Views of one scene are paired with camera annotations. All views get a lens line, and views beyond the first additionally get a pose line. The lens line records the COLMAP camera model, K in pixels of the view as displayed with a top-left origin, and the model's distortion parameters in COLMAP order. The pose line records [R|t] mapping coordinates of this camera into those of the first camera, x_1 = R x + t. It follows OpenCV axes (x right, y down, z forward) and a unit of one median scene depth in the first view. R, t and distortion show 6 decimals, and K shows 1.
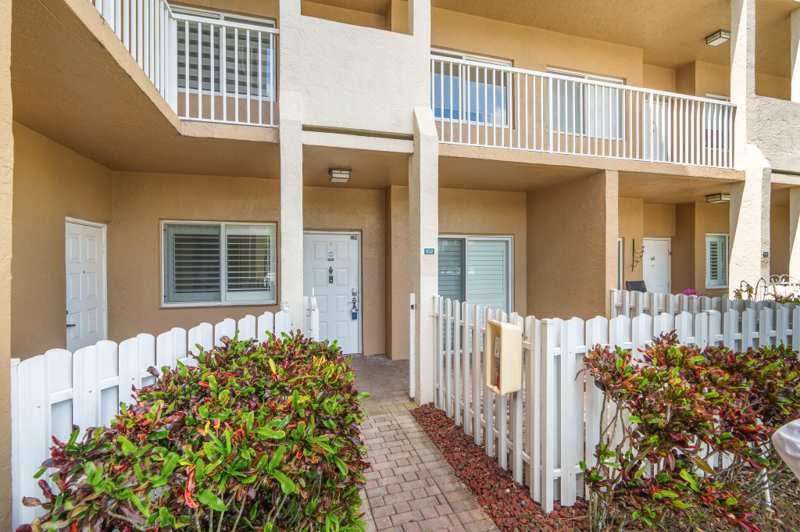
lens RADIAL K [[364.7, 0, 397.6], [0, 364.7, 263.9], [0, 0, 1]] dist [-0.004351, -0.000246]
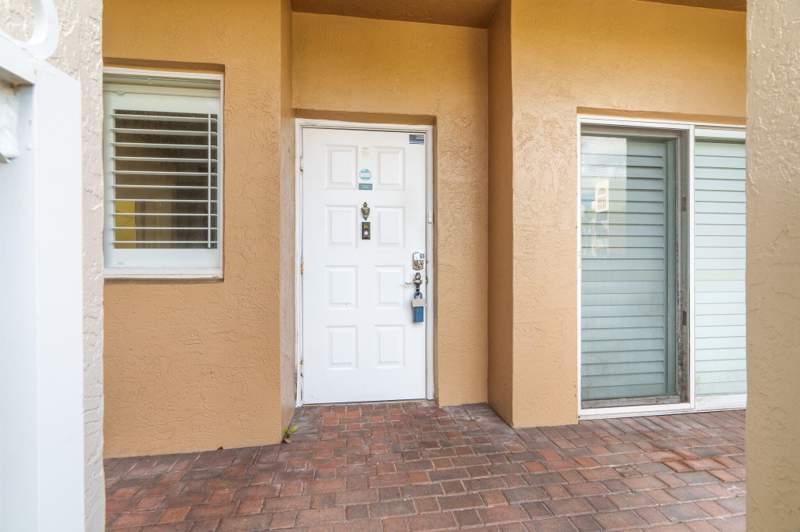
lens RADIAL K [[364.7, 0, 401.9], [0, 364.7, 267.3], [0, 0, 1]] dist [-0.004351, -0.000246]
pose [[0.986107, 0.000471, -0.166109, -0.064726], [-0.001381, 0.999985, -0.005362, 0.089424], [0.166104, 0.005517, 0.986093, 0.565261]]
